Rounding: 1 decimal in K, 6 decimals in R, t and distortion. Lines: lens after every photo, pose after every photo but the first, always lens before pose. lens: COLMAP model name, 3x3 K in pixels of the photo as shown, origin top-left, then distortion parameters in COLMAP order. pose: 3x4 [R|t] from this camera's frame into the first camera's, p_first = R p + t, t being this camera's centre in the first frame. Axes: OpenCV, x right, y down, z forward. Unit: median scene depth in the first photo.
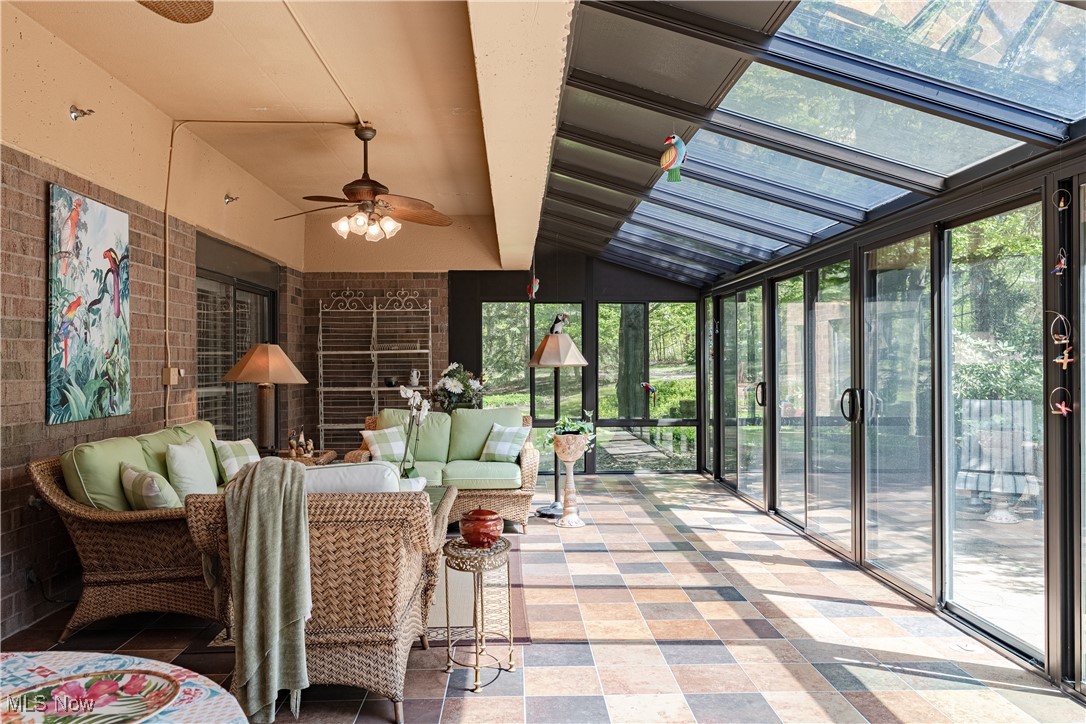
lens RADIAL K [[810.2, 0, 544.0], [0, 810.2, 362.7], [0, 0, 1]] dist [-0.003347, 0.001794]
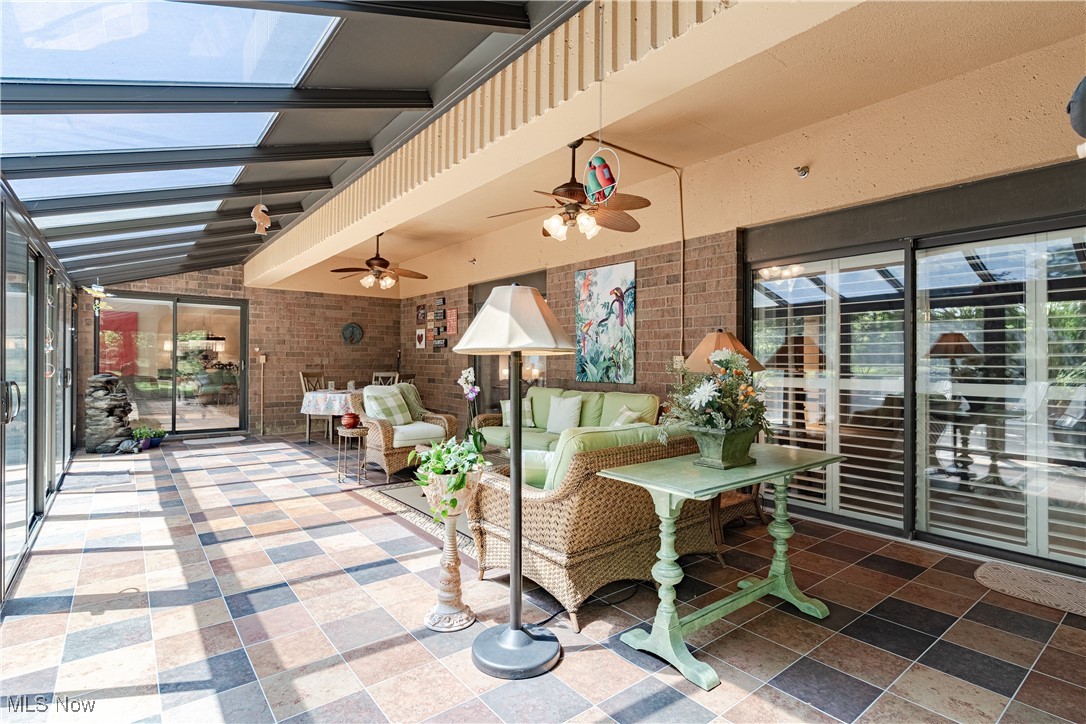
lens RADIAL K [[535.4, 0, 540.0], [0, 535.4, 360.8], [0, 0, 1]] dist [-0.001433, -0.000158]
pose [[-0.809333, 0.002155, -0.587347, 0.281625], [0.000018, 0.999993, 0.003644, 0.013693], [0.587351, 0.002939, -0.809327, 1.827363]]
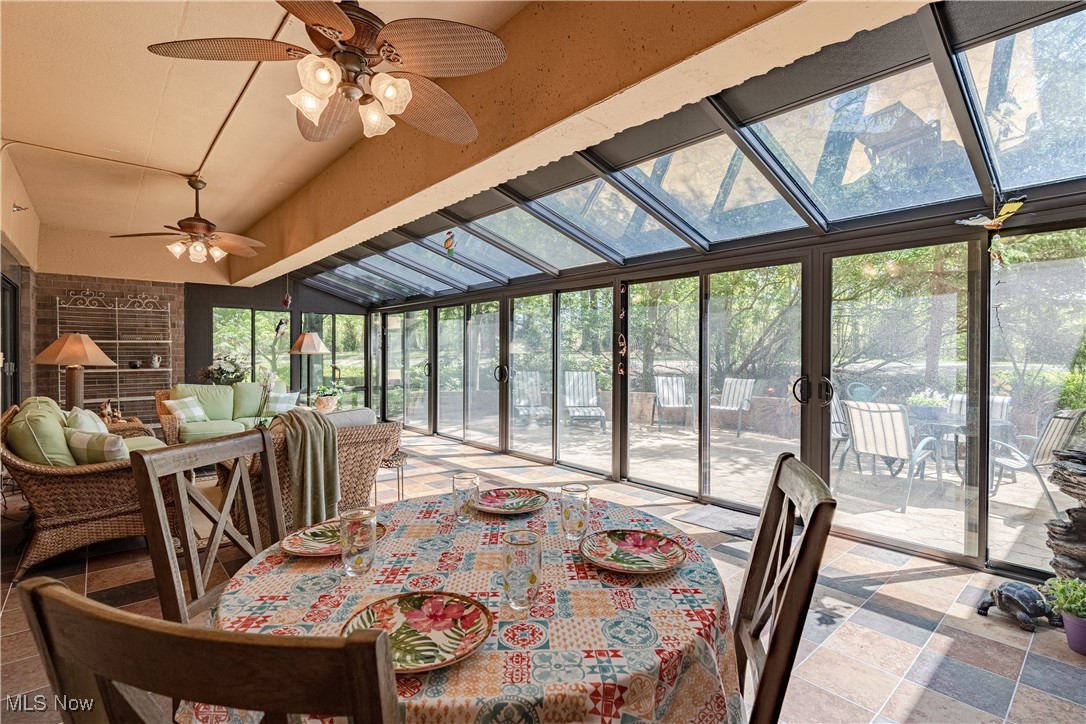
lens RADIAL K [[495.5, 0, 543.4], [0, 495.5, 357.4], [0, 0, 1]] dist [-0.010582, 0.001103]
pose [[0.784144, 0.002381, 0.620575, -0.336427], [-0.008054, 0.999947, 0.006339, 0.003363], [-0.620527, -0.009969, 0.784122, -0.037080]]
